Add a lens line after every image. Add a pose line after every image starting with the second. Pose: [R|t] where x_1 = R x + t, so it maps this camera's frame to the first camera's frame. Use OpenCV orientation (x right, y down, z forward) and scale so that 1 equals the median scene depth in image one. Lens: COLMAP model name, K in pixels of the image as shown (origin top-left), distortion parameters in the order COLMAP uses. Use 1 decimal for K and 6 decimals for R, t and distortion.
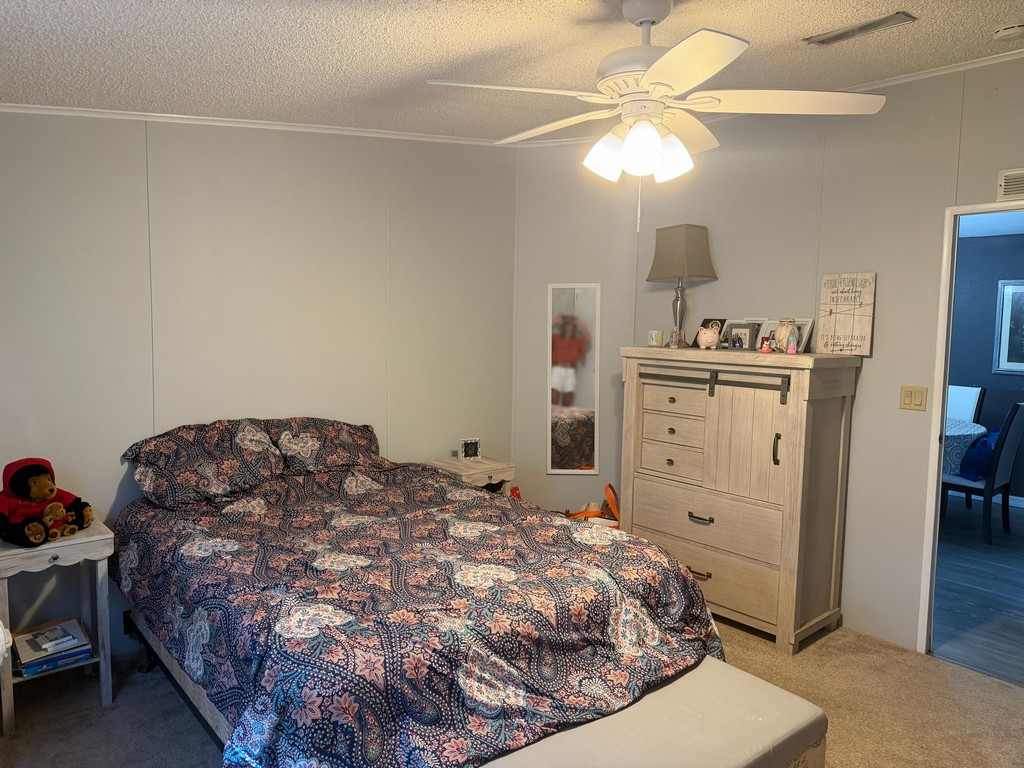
lens RADIAL K [[719.2, 0, 518.8], [0, 719.2, 378.7], [0, 0, 1]] dist [0.134196, -0.222065]
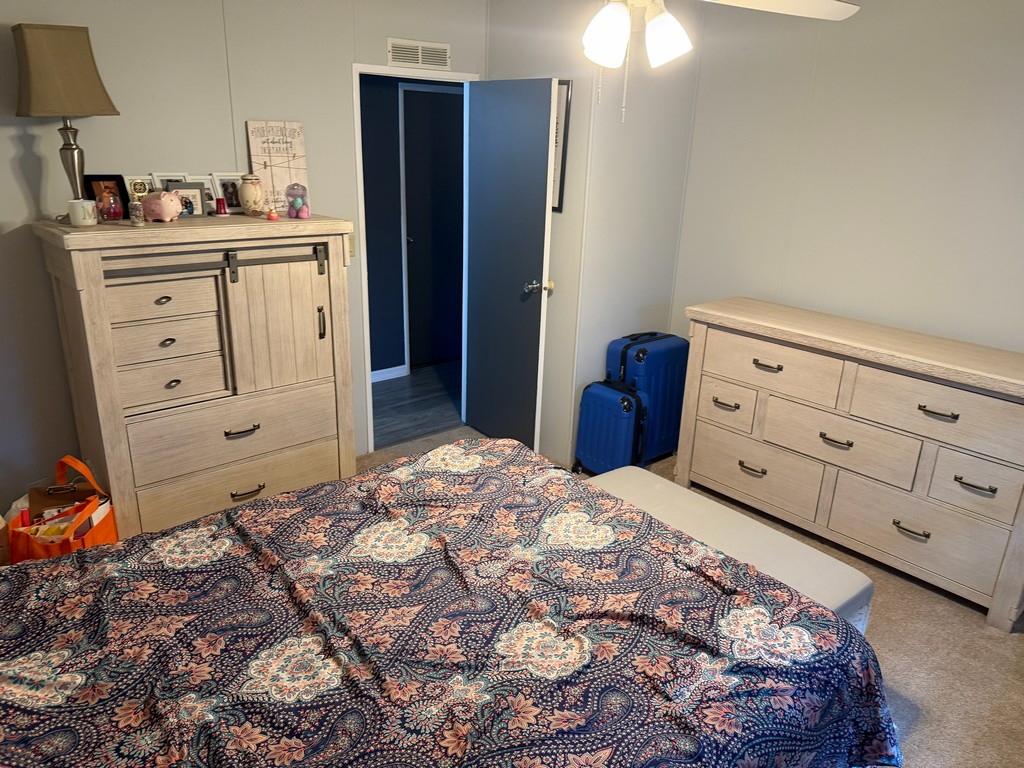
lens RADIAL K [[719.2, 0, 518.8], [0, 719.2, 378.7], [0, 0, 1]] dist [0.134196, -0.222065]
pose [[-0.010175, -0.333760, 0.942603, -0.562550], [0.051362, 0.941233, 0.333830, -0.136577], [-0.998628, 0.051811, 0.007565, 0.733527]]
